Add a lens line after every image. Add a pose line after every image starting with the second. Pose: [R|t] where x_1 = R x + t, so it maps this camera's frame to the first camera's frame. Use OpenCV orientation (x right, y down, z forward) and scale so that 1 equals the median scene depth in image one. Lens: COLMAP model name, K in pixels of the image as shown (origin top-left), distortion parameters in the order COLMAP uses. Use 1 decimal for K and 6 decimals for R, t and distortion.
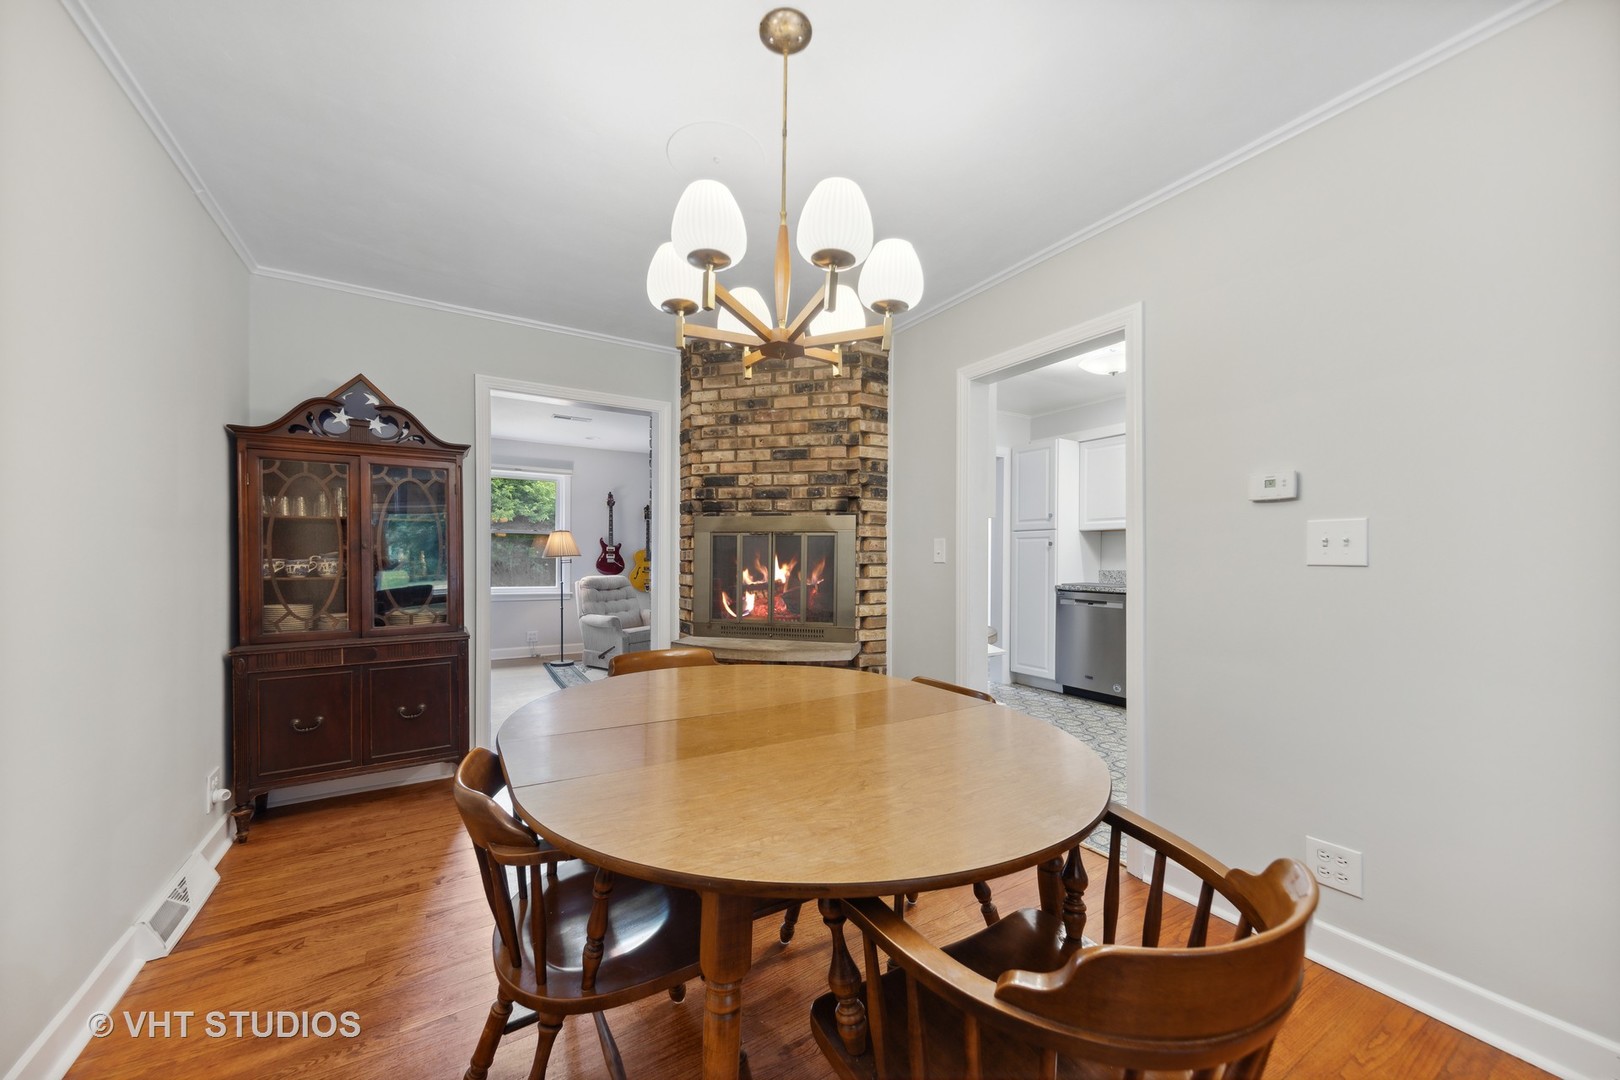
lens RADIAL K [[595.3, 0, 811.8], [0, 595.3, 556.9], [0, 0, 1]] dist [0.013002, 0.000063]
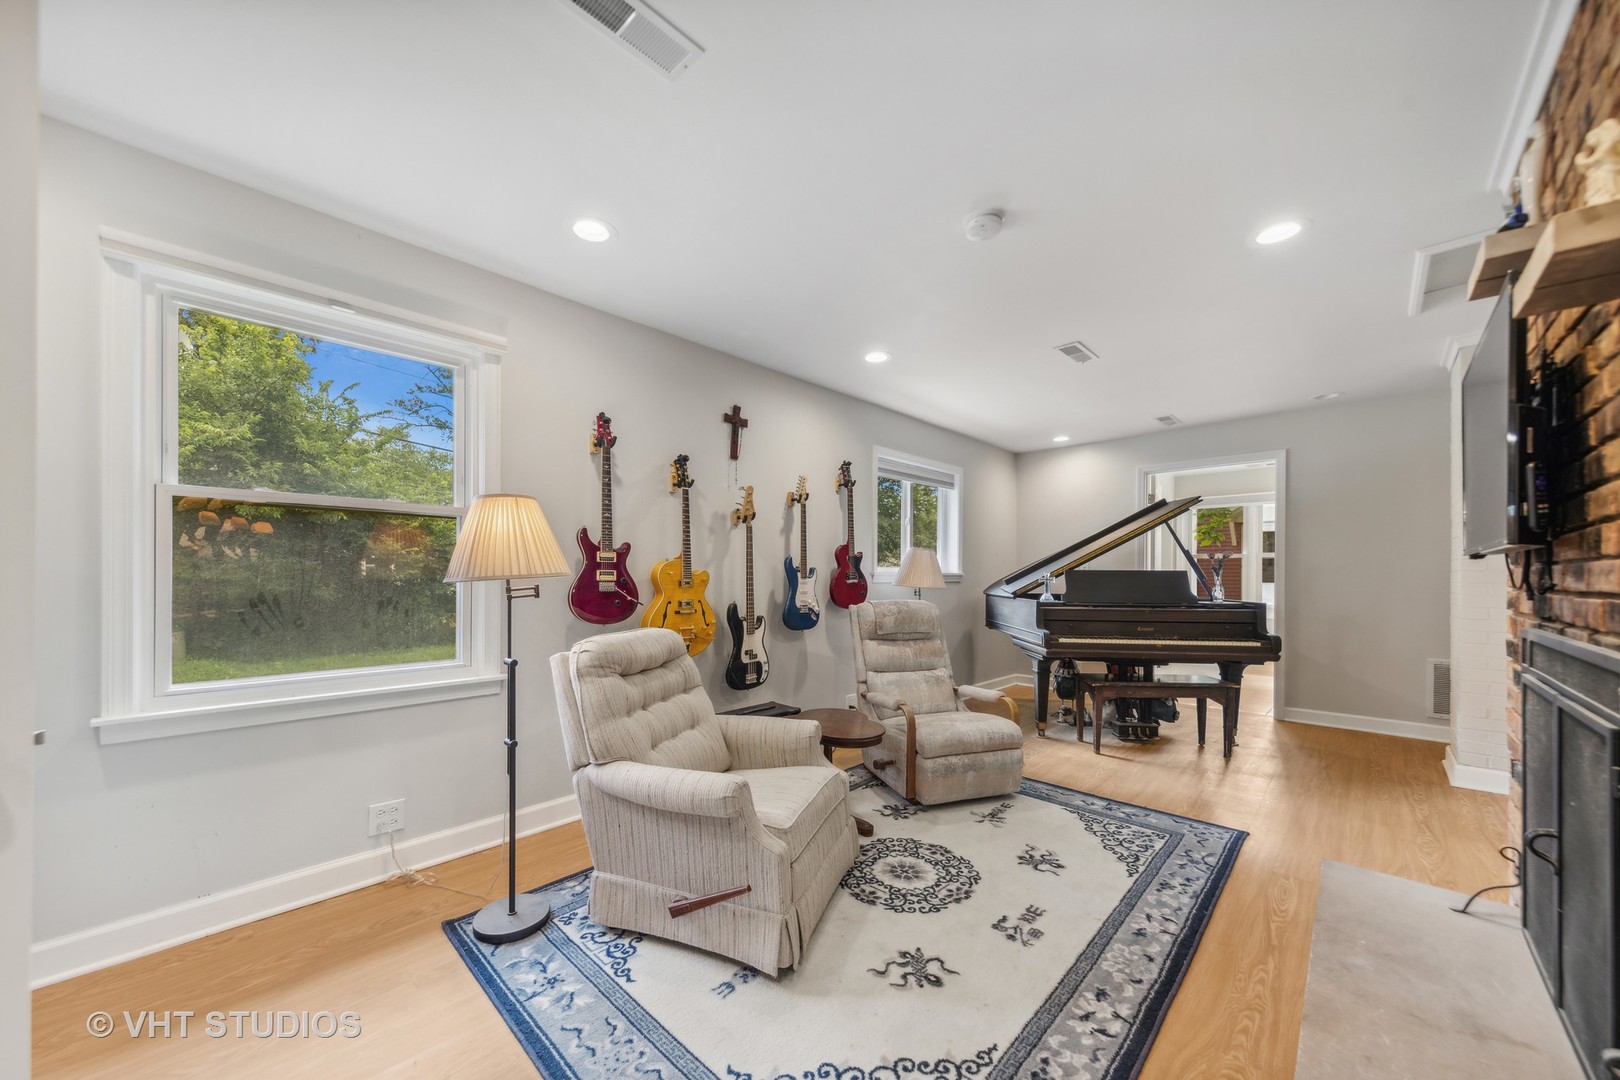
lens RADIAL K [[595.3, 0, 794.7], [0, 595.3, 570.7], [0, 0, 1]] dist [0.013002, 0.000063]
pose [[0.968216, 0.000352, 0.250115, -0.280563], [0.000311, 0.999997, -0.002611, -0.002816], [-0.250115, 0.002606, 0.968212, 0.521887]]
